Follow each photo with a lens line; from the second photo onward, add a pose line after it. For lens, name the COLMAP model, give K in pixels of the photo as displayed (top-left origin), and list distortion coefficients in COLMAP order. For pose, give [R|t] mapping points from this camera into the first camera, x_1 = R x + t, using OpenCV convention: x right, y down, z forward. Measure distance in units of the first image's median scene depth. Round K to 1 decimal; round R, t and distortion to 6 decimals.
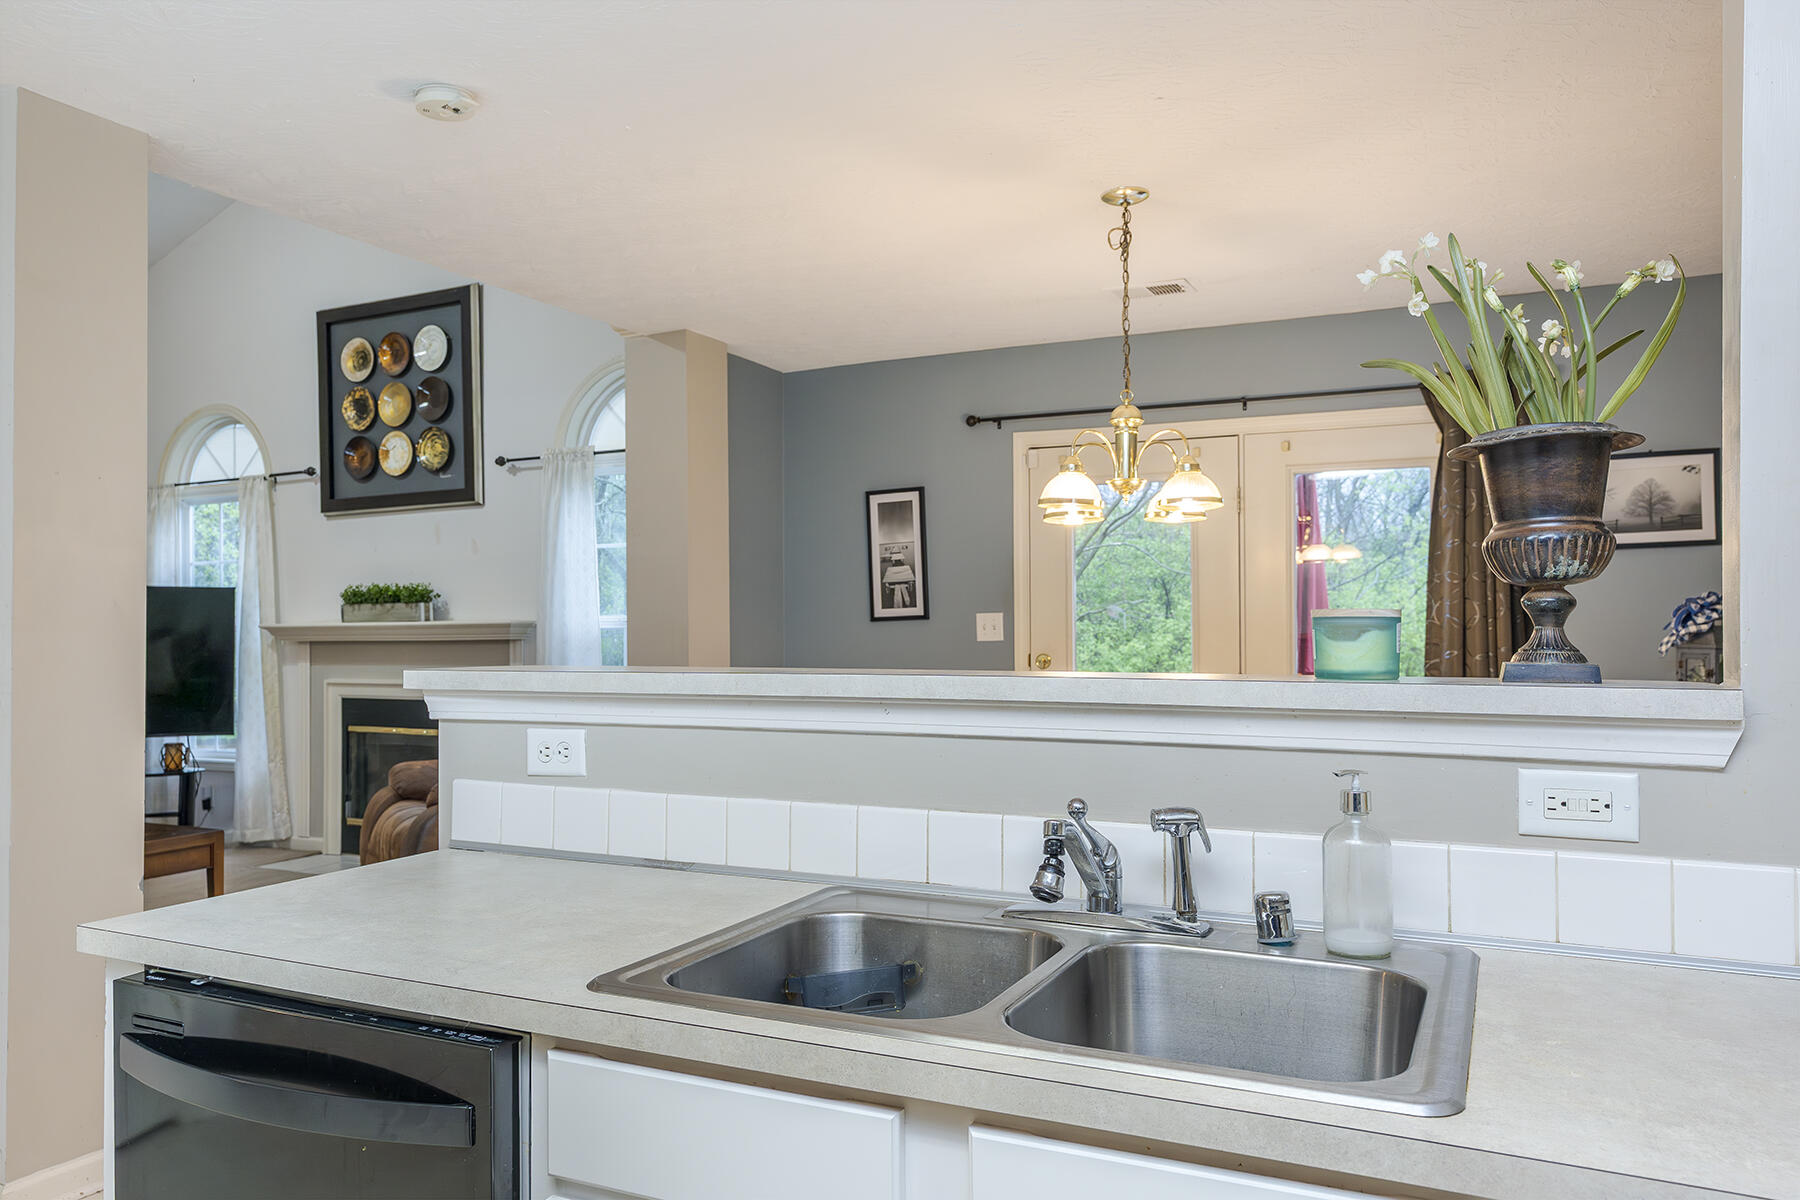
lens RADIAL K [[1287.7, 0, 900.0], [0, 1287.7, 600.0], [0, 0, 1]] dist [0.002052, 0.000346]
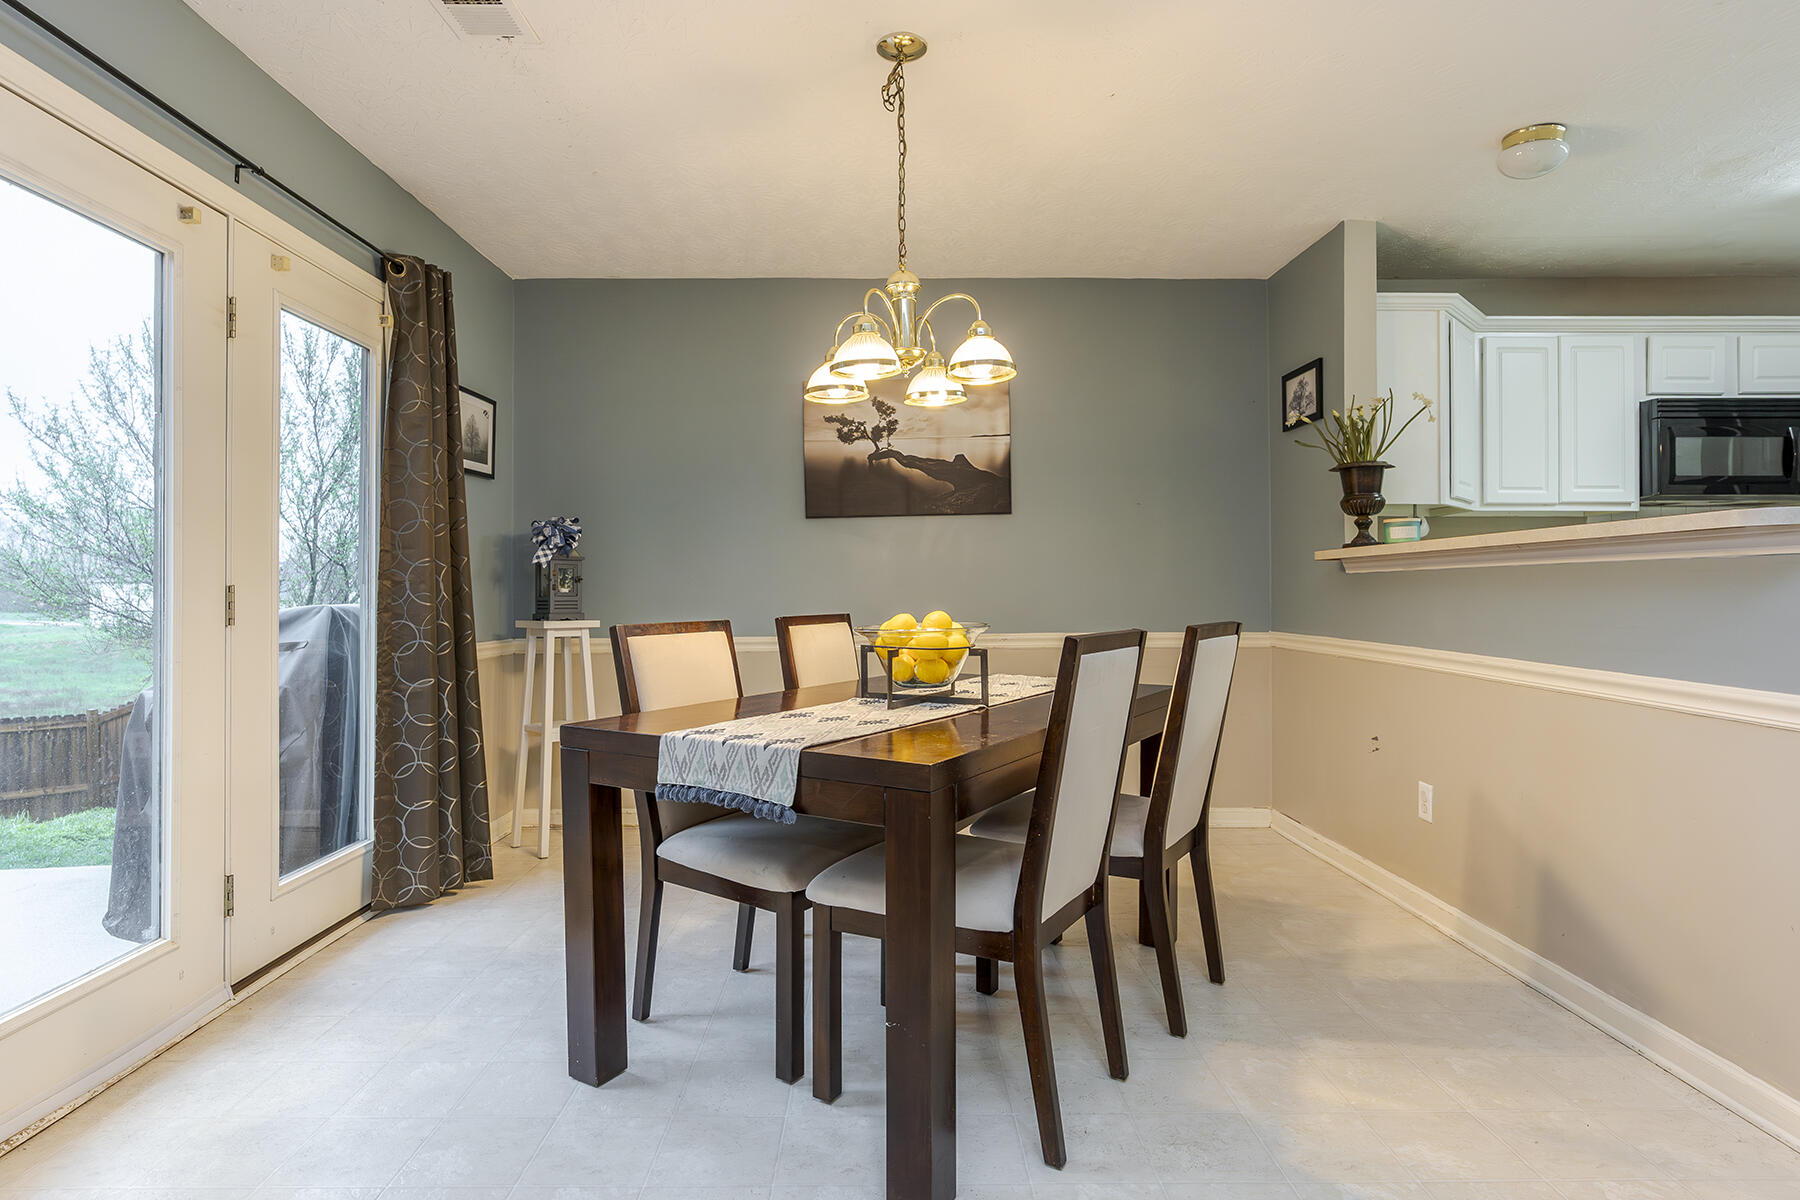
lens RADIAL K [[965.6, 0, 896.5], [0, 965.6, 586.2], [0, 0, 1]] dist [-0.002589, -0.000455]
pose [[-0.433524, 0.009295, 0.901094, -0.315983], [-0.012332, 0.999792, -0.016246, 0.061142], [-0.901058, -0.018155, -0.433319, 0.909313]]
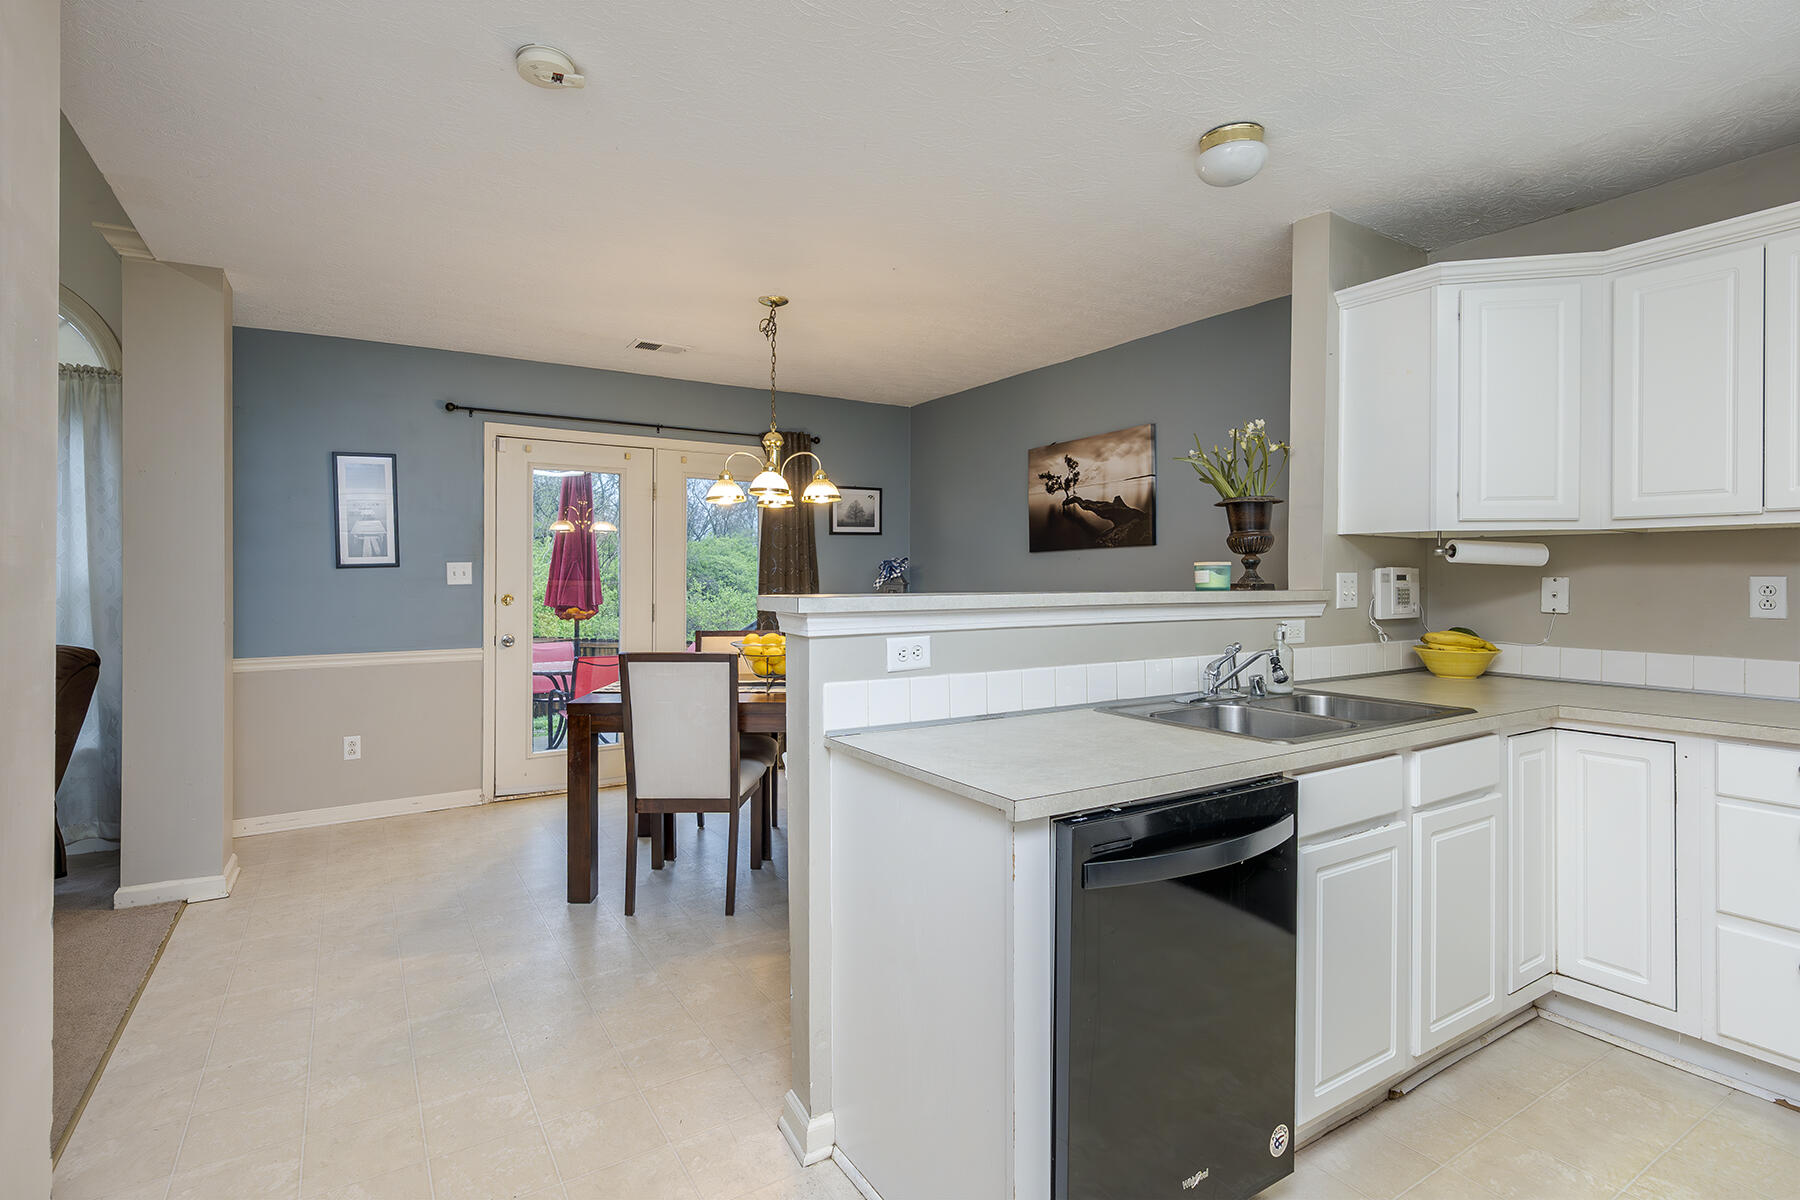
lens RADIAL K [[869.8, 0, 889.8], [0, 869.8, 573.8], [0, 0, 1]] dist [0.002440, 0.000182]
pose [[0.538865, 0.005086, 0.842377, -0.455685], [-0.017655, 0.999830, 0.005257, 0.010160], [-0.842207, -0.017705, 0.538864, 0.205867]]
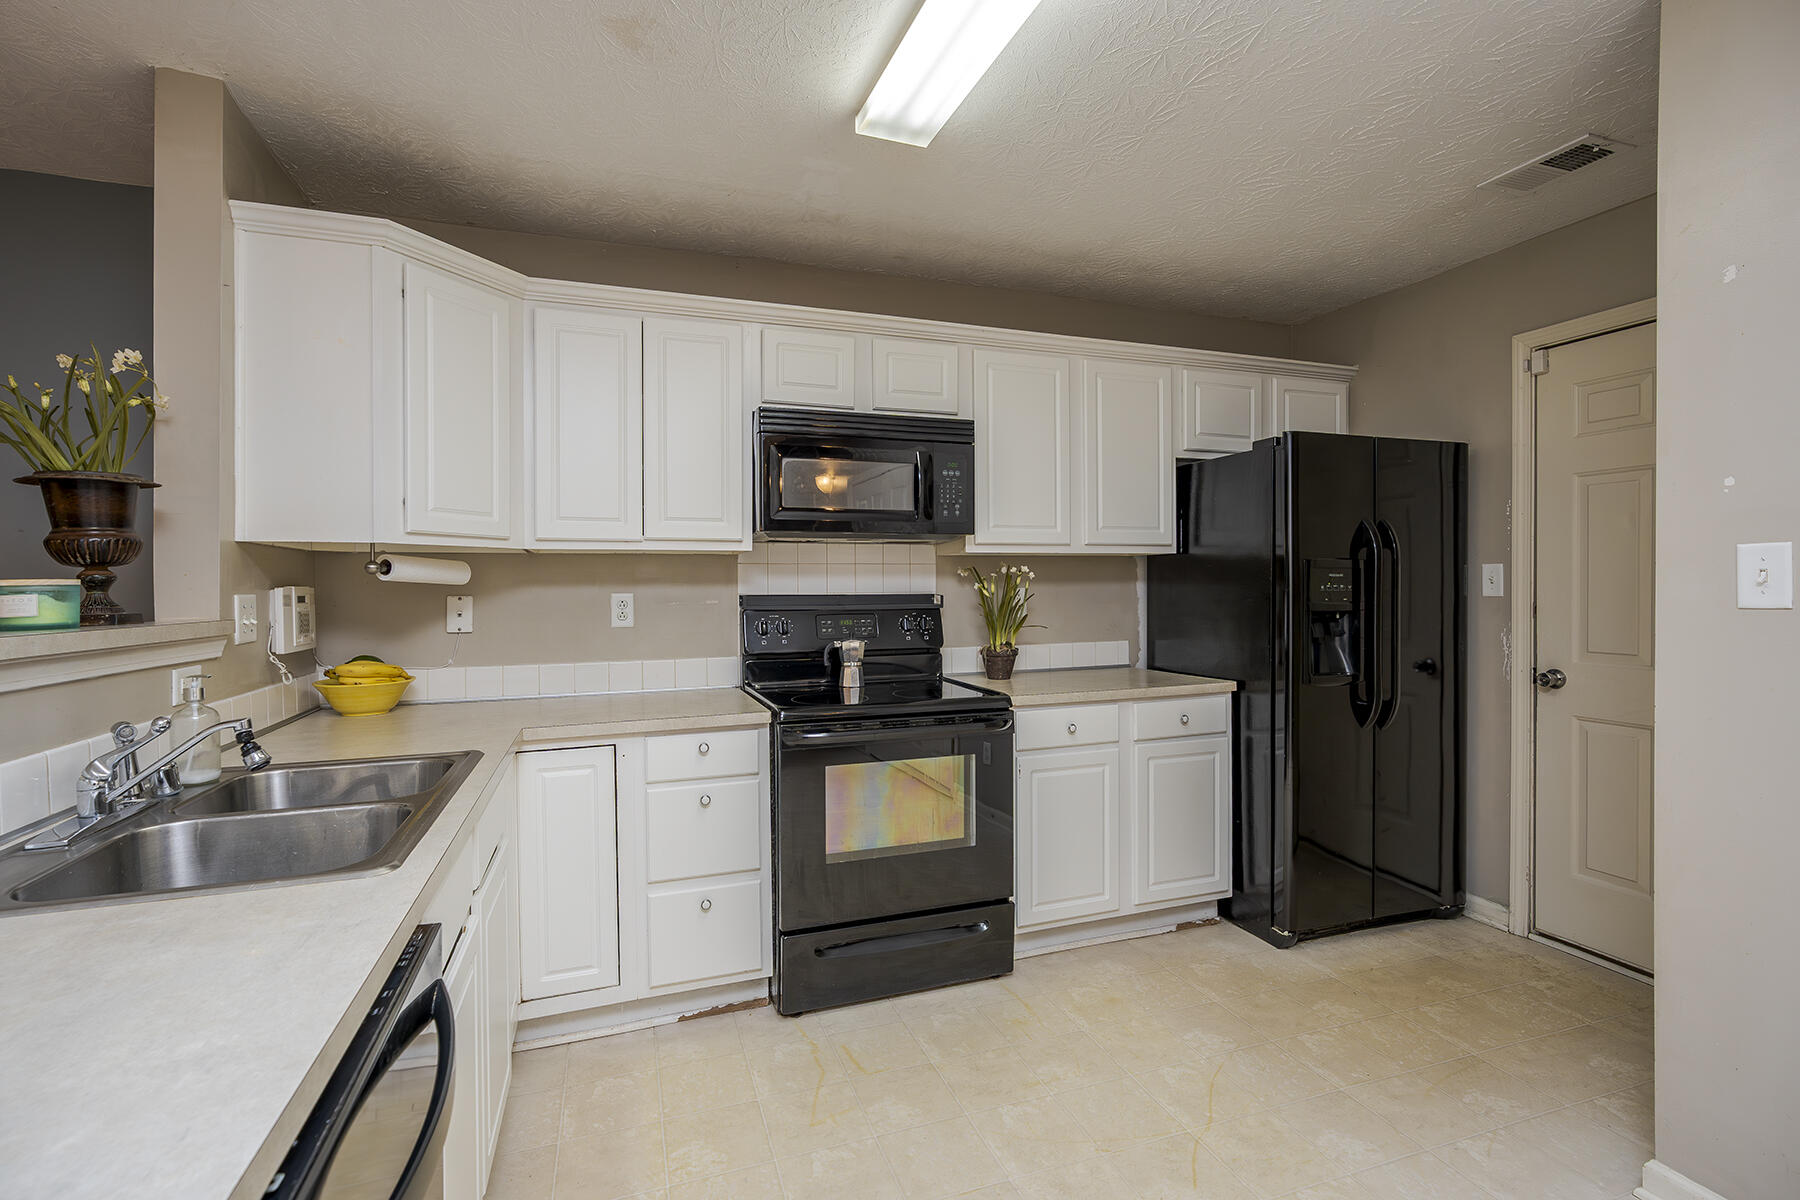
lens RADIAL K [[820.9, 0, 891.2], [0, 820.9, 594.7], [0, 0, 1]] dist [-0.001831, 0.000251]
pose [[-0.704808, 0.001075, 0.709397, -0.305950], [-0.000729, 0.999997, -0.002240, 0.007859], [-0.709398, -0.002096, -0.704805, 0.321287]]
